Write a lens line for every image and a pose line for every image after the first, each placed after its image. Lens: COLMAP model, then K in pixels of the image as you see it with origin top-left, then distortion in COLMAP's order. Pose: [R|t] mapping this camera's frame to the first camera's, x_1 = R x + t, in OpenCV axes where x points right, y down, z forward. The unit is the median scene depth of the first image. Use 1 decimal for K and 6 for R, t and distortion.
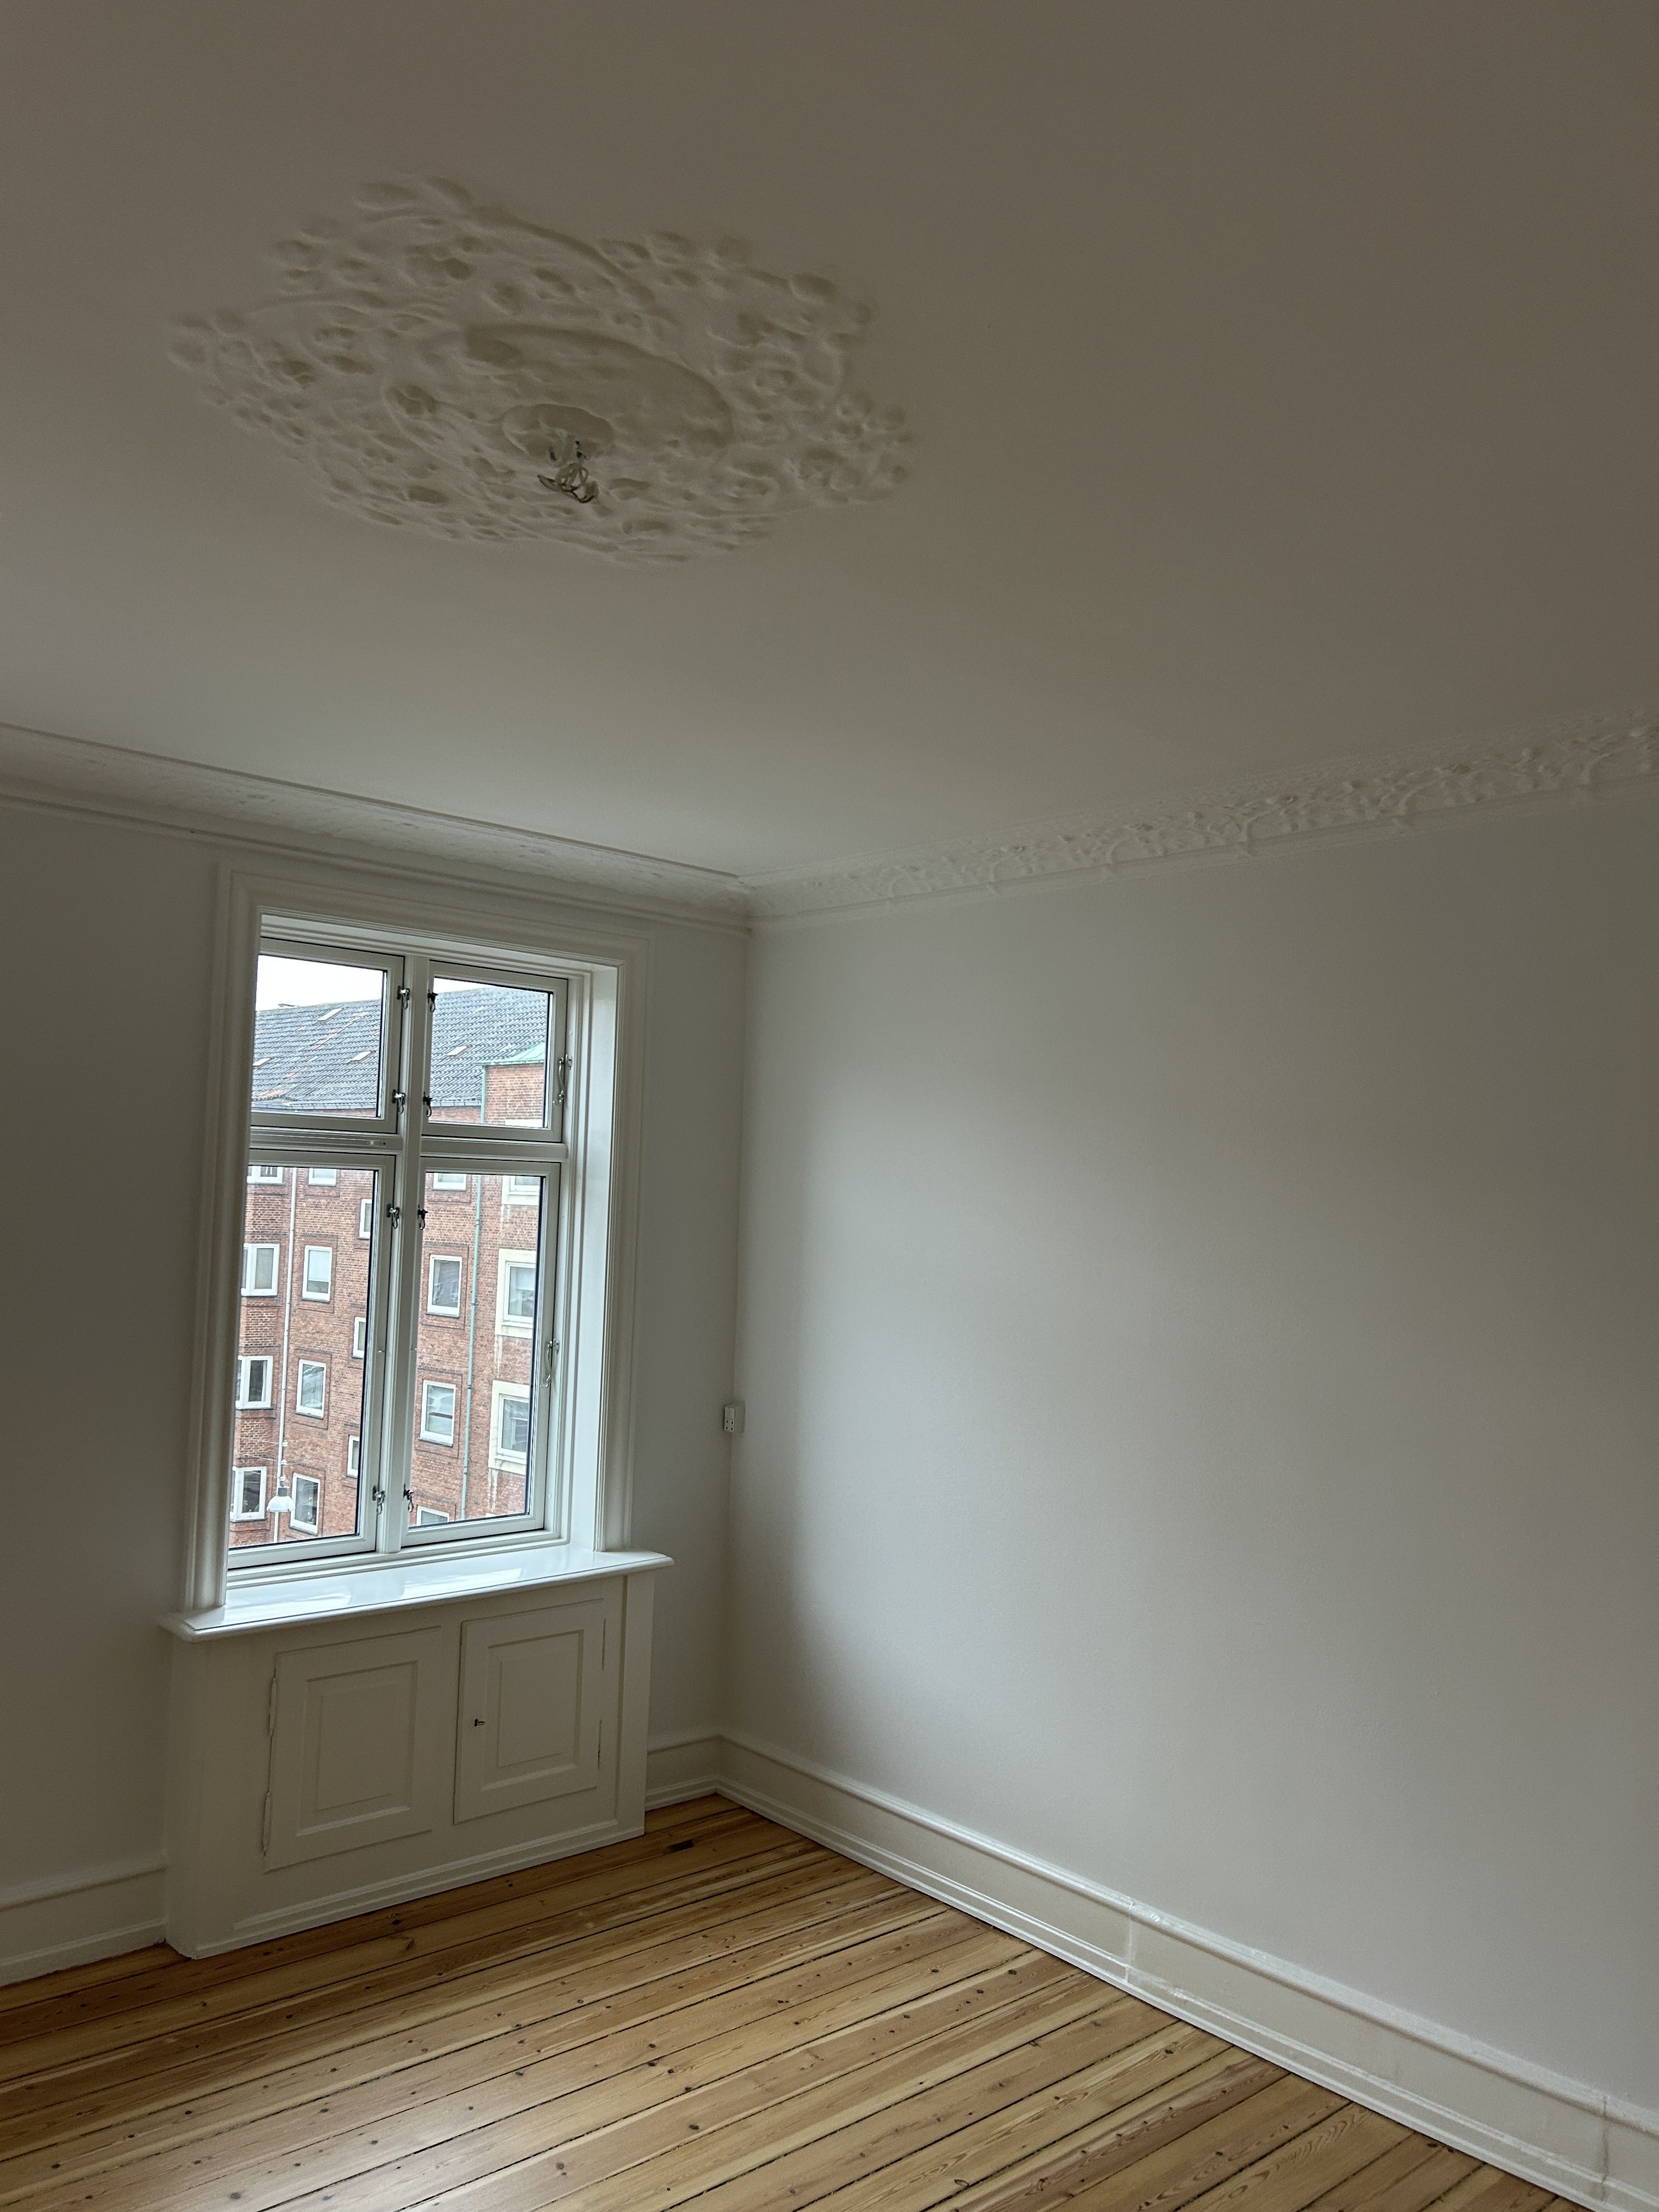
lens RADIAL K [[1659.1, 0, 836.7], [0, 1659.1, 1117.1], [0, 0, 1]] dist [0.031611, -0.004966]
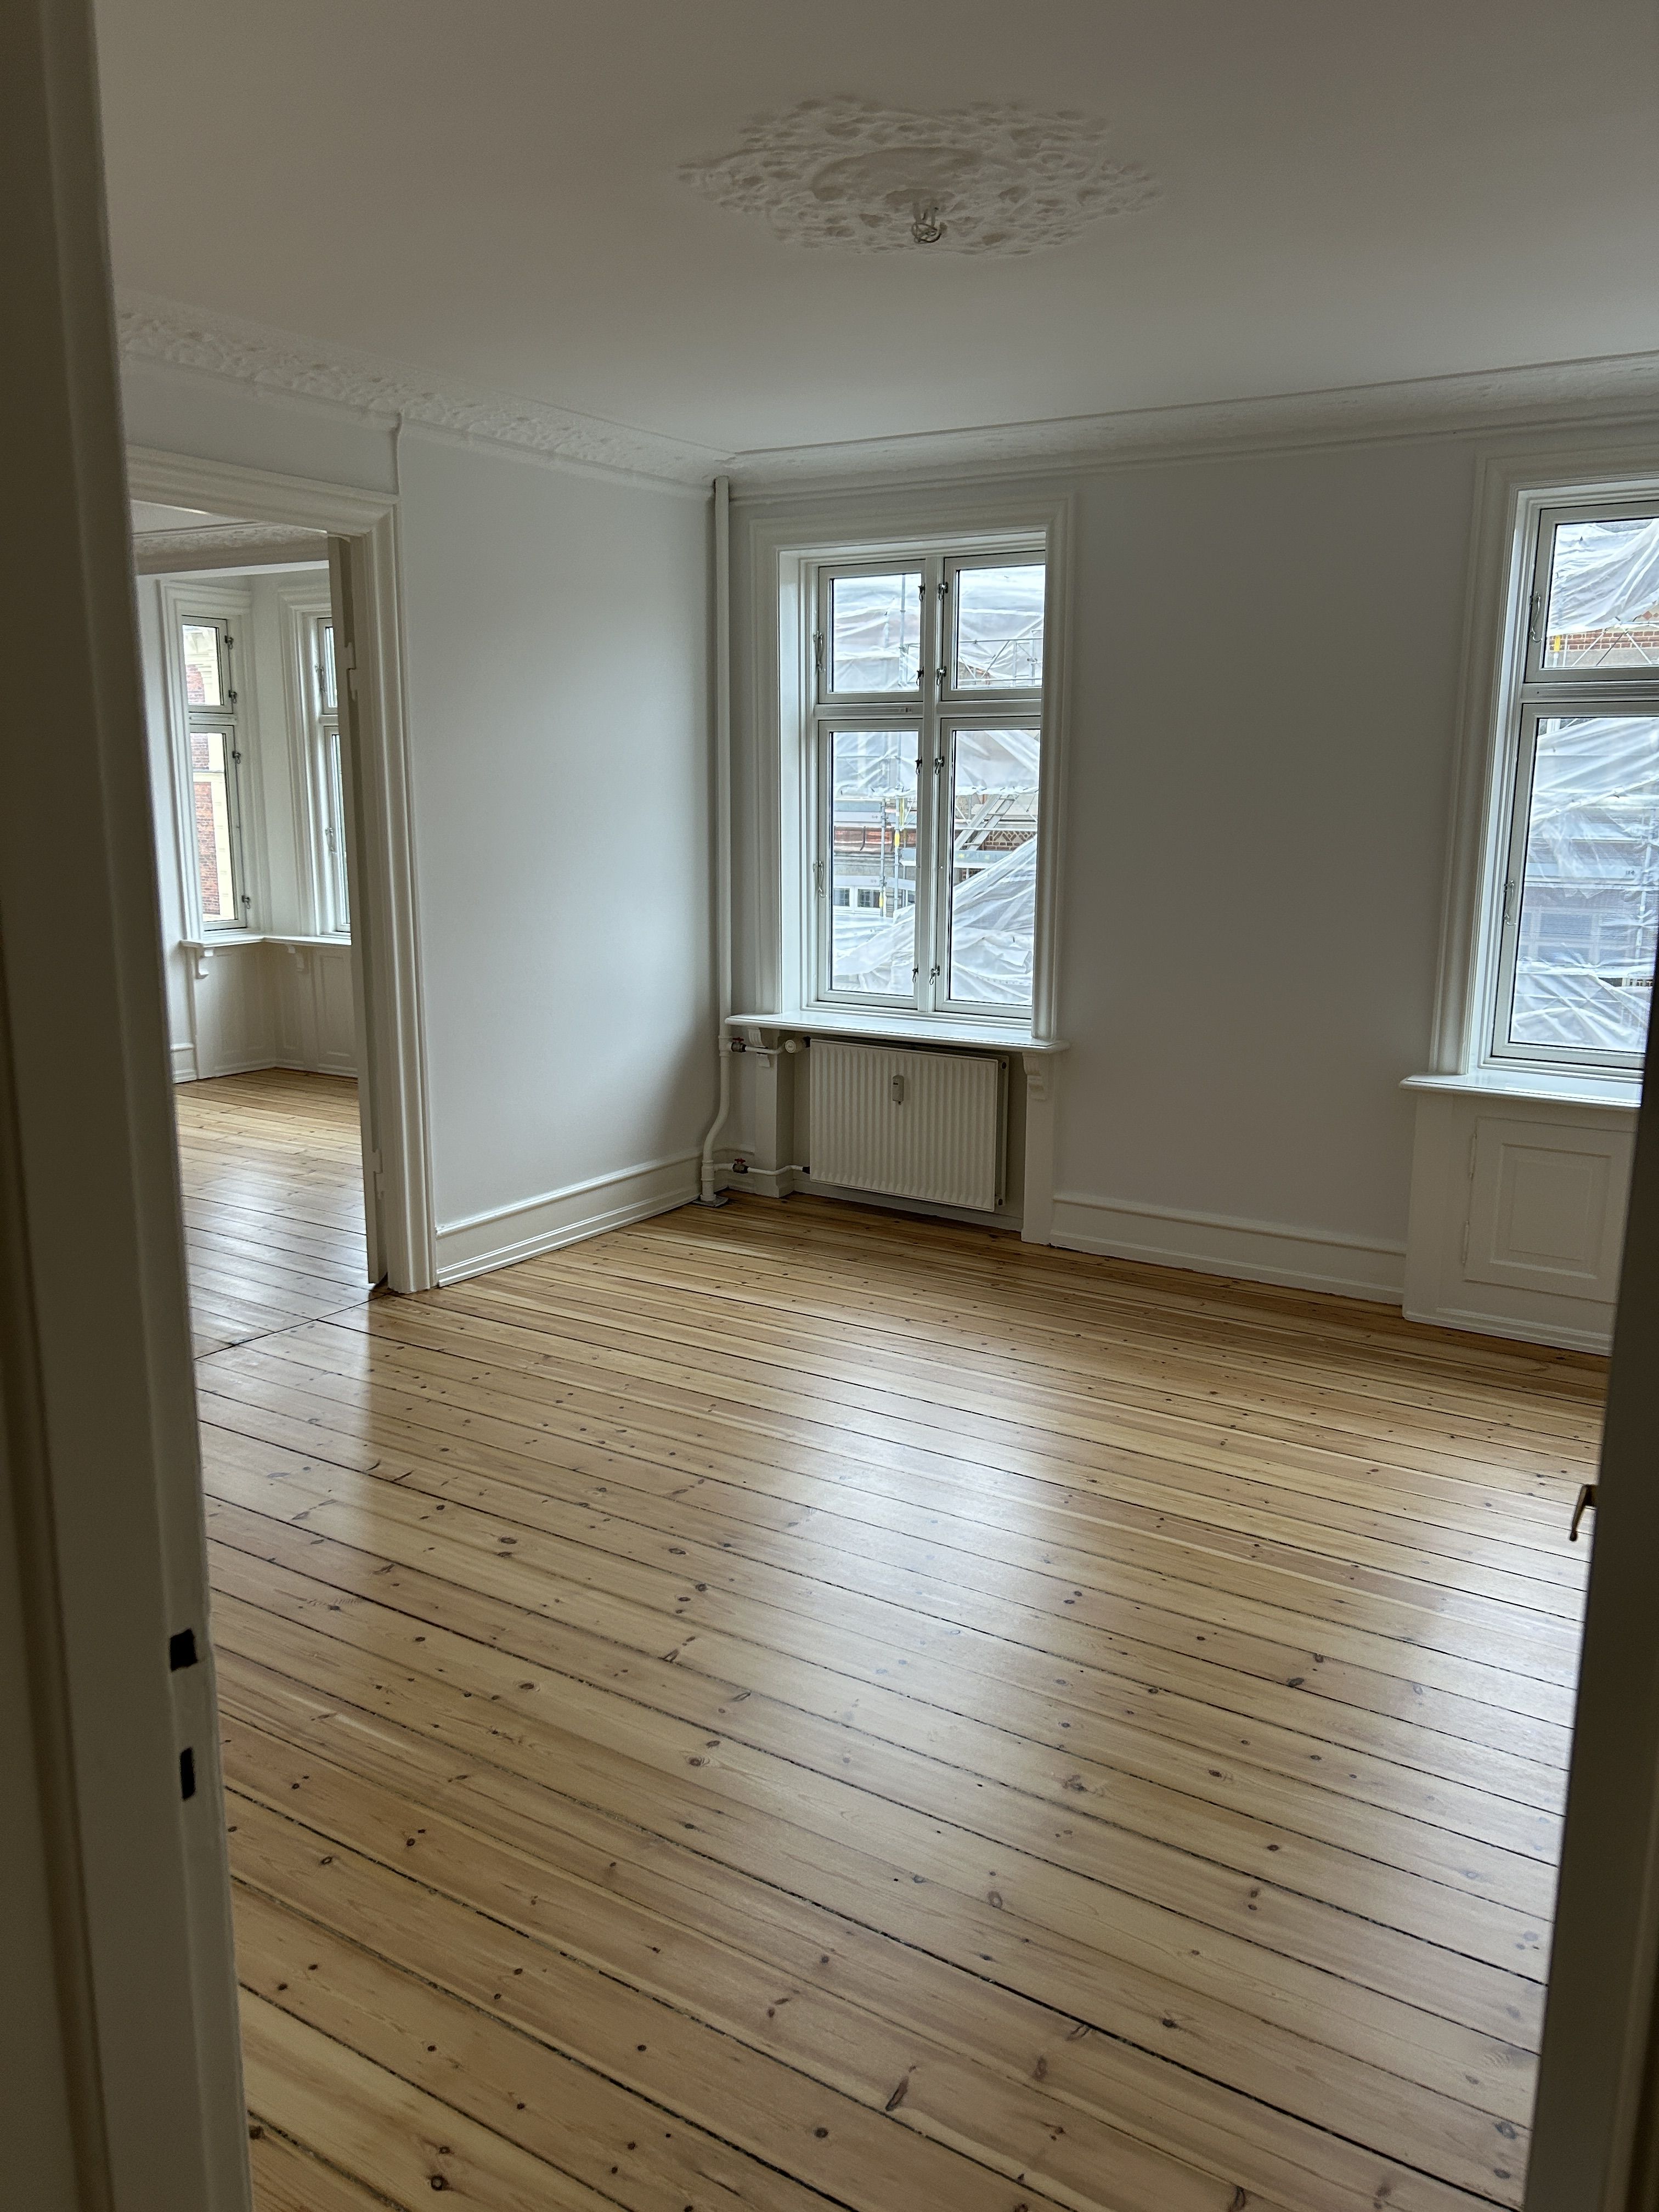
lens RADIAL K [[1659.1, 0, 836.7], [0, 1659.1, 1117.1], [0, 0, 1]] dist [0.031611, -0.004966]
pose [[0.280135, 0.159839, -0.946560, 1.235471], [0.056236, 0.981614, 0.182402, 0.118888], [0.958312, -0.104328, 0.265996, 0.369595]]
